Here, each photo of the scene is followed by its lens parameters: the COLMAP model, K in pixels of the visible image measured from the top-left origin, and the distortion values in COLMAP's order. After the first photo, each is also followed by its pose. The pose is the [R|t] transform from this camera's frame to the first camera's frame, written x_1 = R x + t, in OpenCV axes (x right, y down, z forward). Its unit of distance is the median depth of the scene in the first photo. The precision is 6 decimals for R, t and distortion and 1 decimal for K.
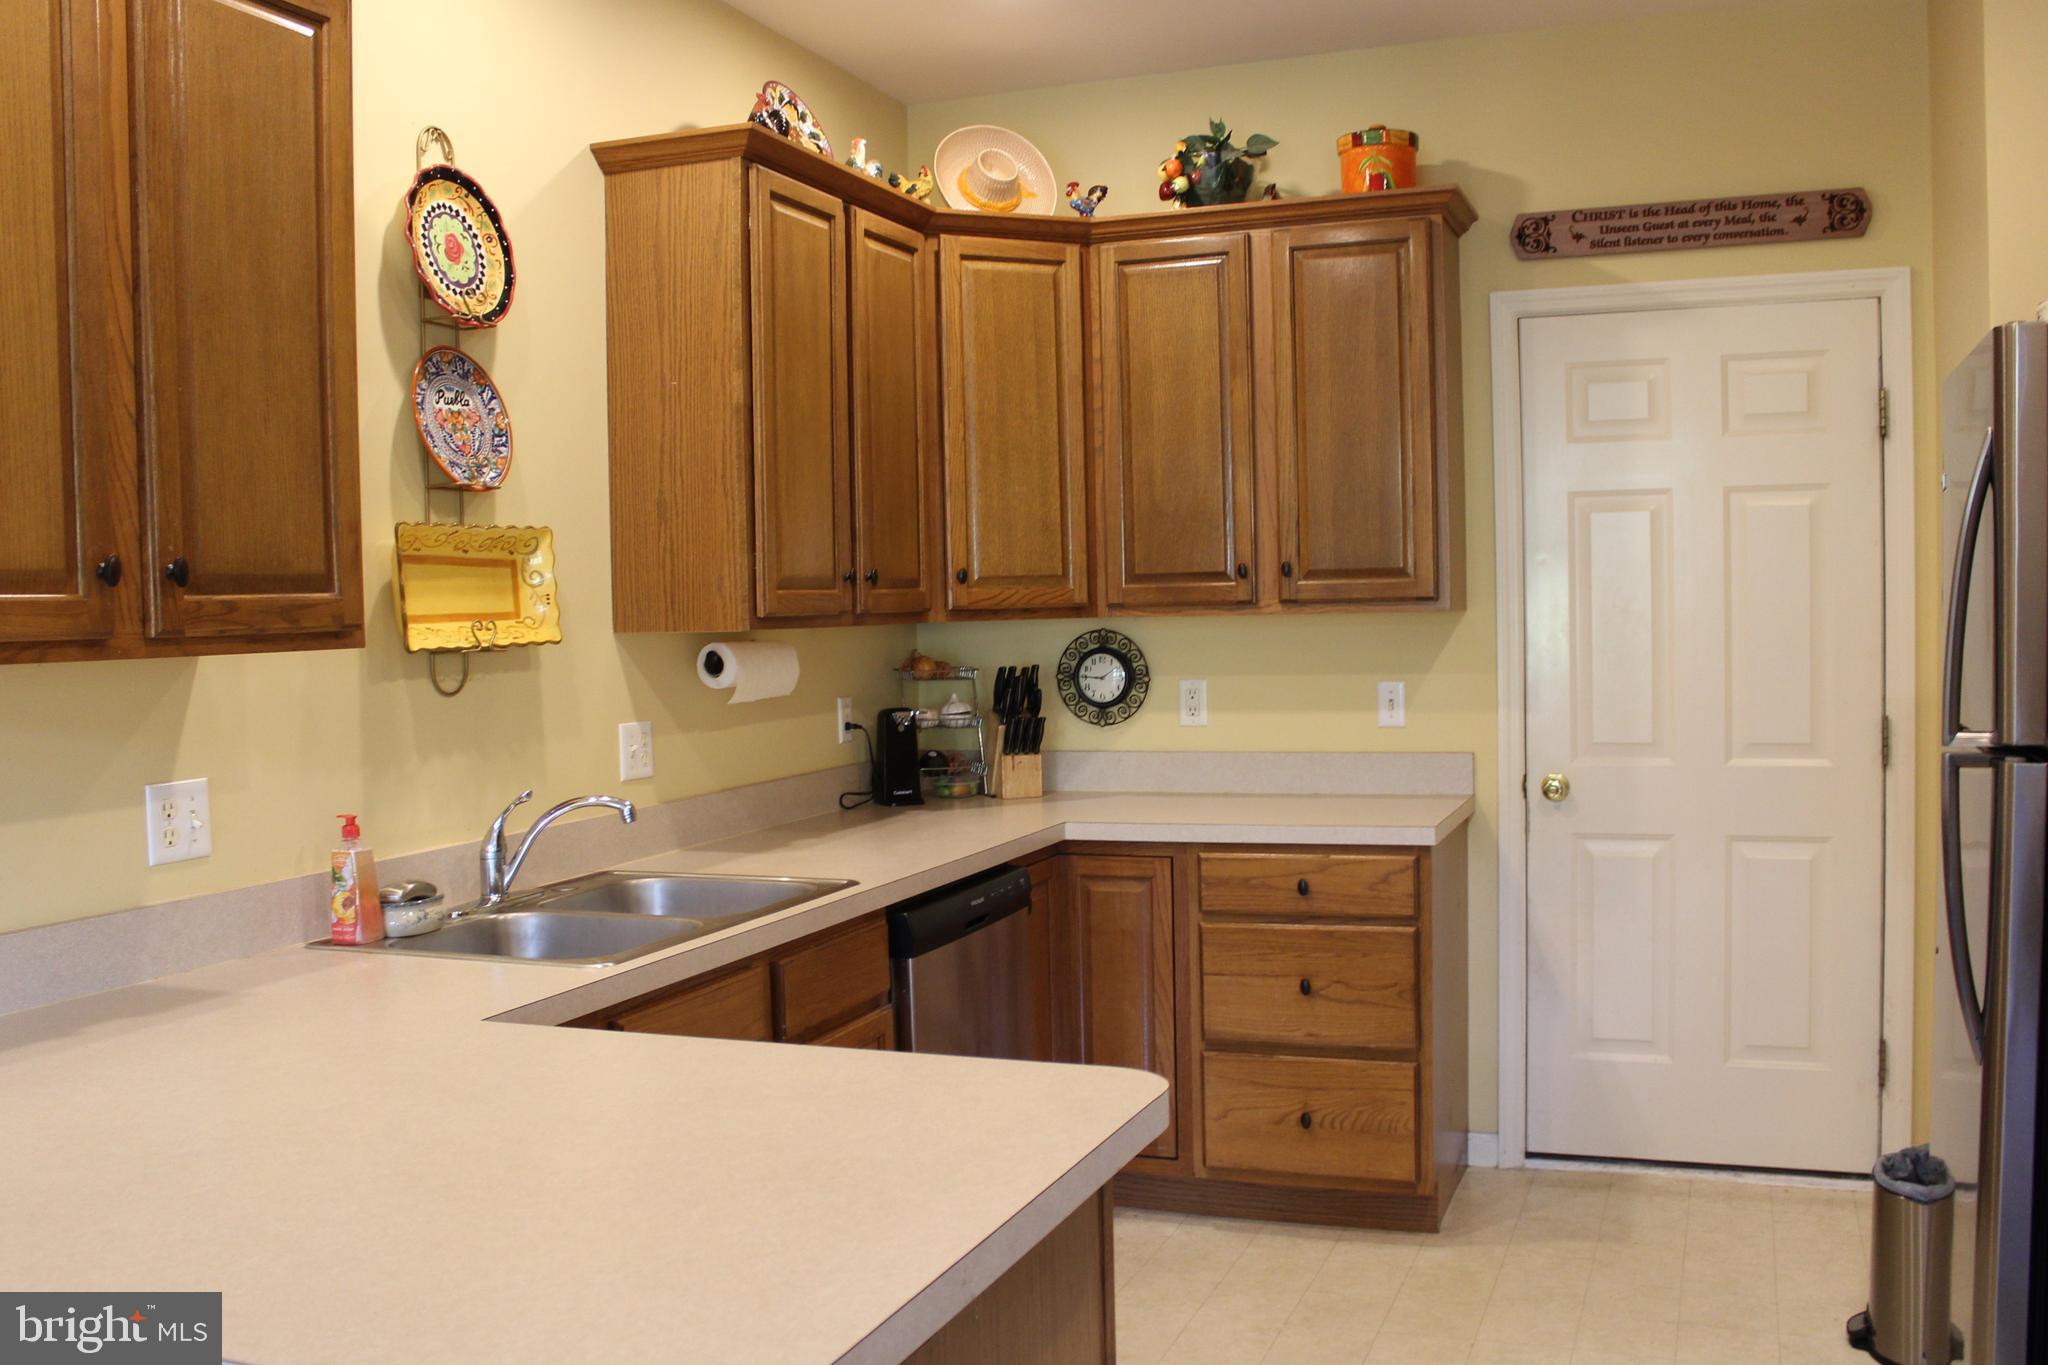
lens RADIAL K [[1867.0, 0, 1004.8], [0, 1867.0, 708.1], [0, 0, 1]] dist [-0.185723, 0.186409]
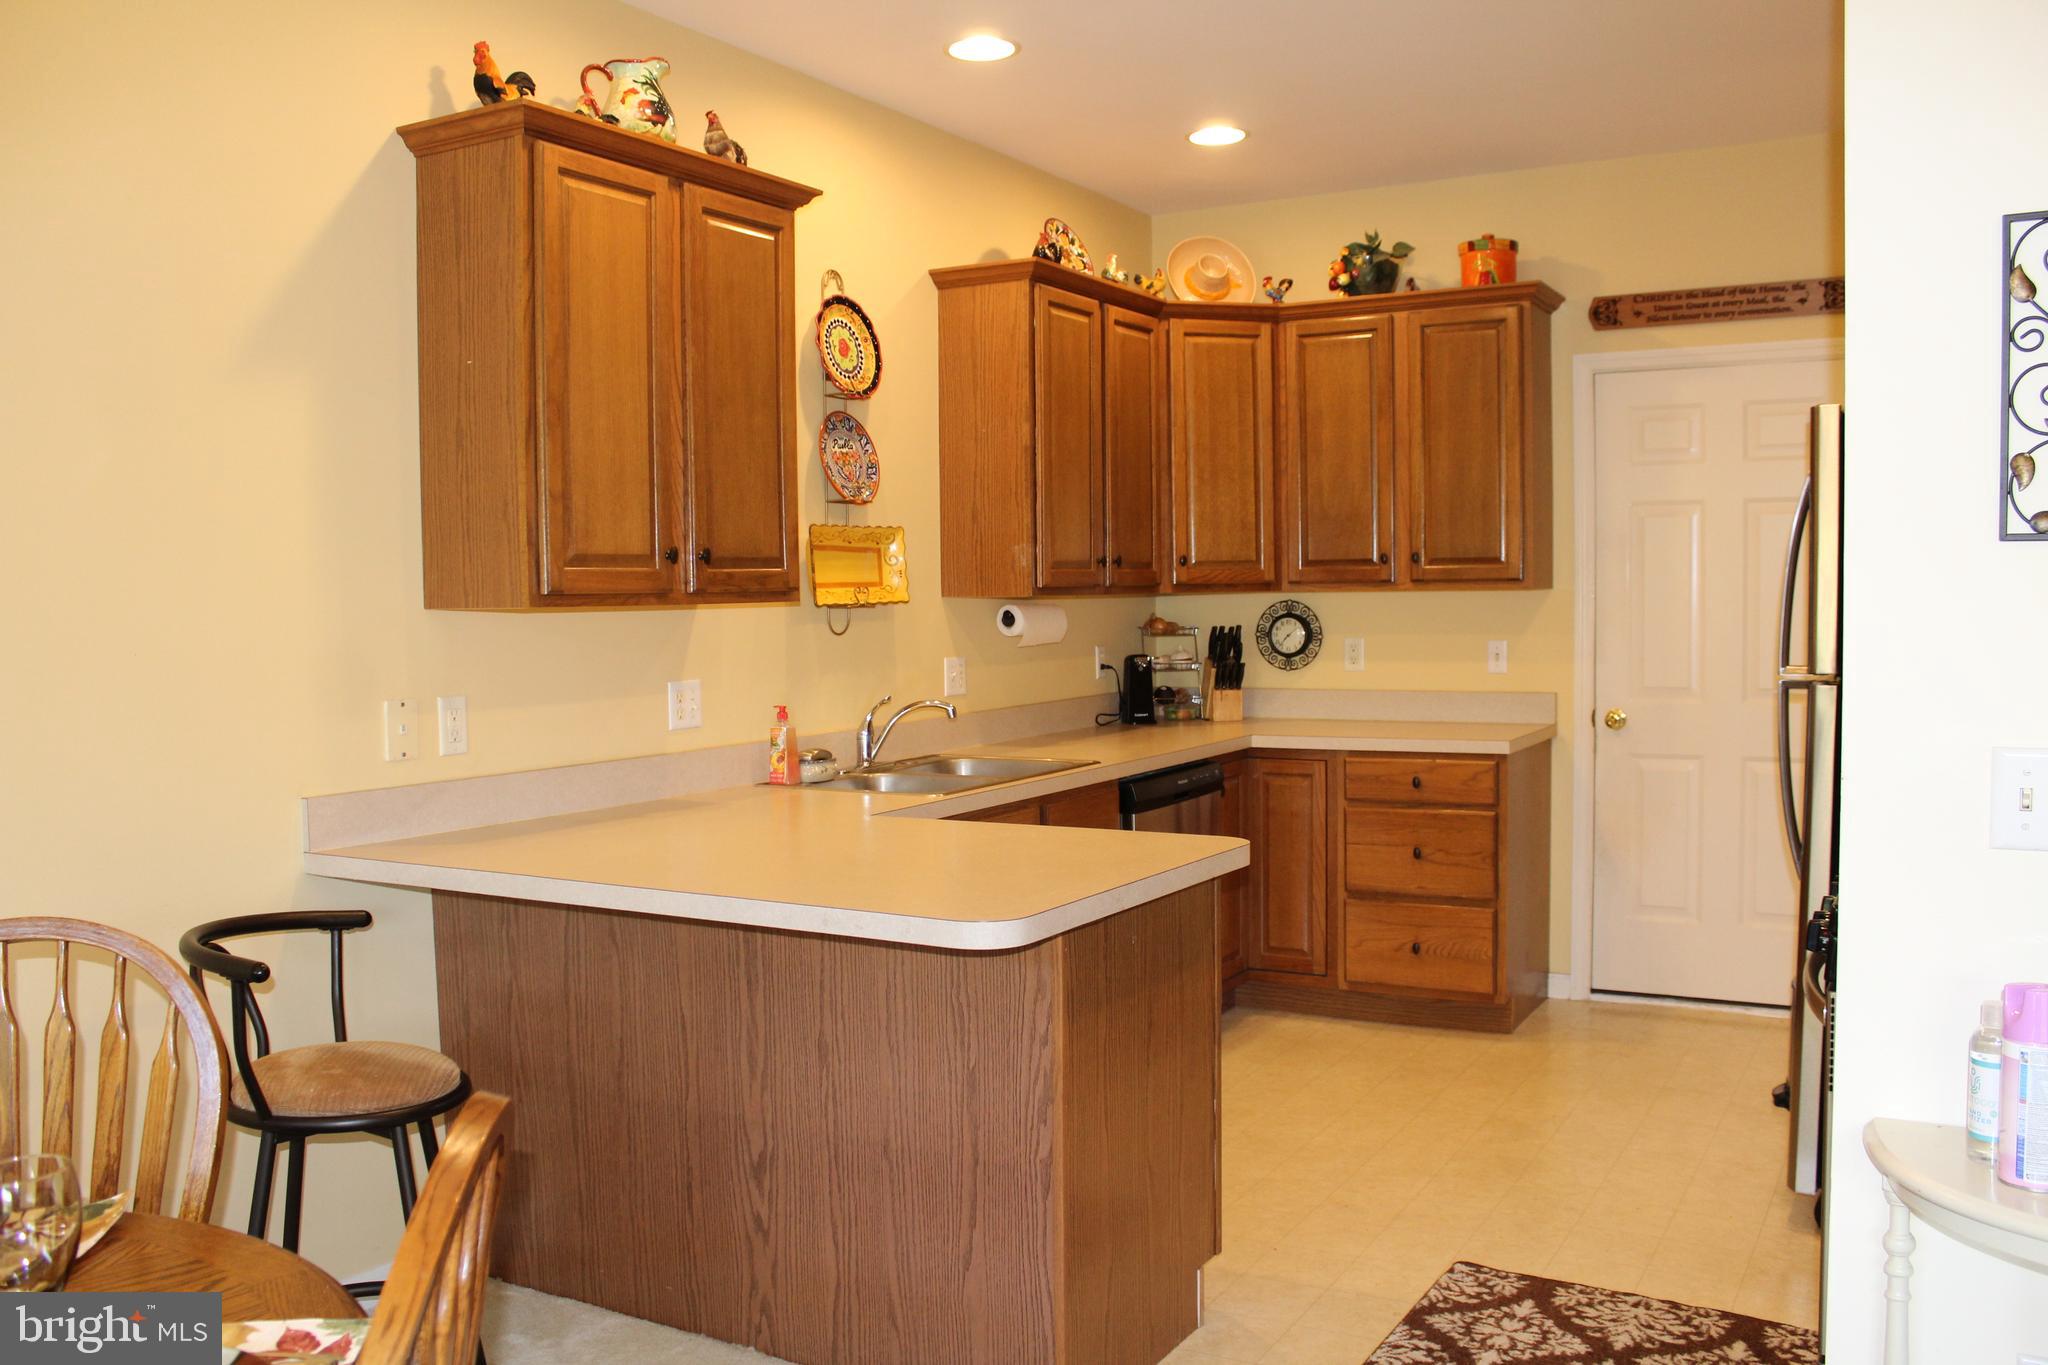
lens RADIAL K [[1706.9, 0, 1012.7], [0, 1706.9, 694.7], [0, 0, 1]] dist [-0.163538, 0.147005]
pose [[0.988267, 0.017435, -0.151741, 0.051496], [-0.015934, 0.999811, 0.011101, 0.020458], [0.151906, -0.008552, 0.988358, -0.325685]]
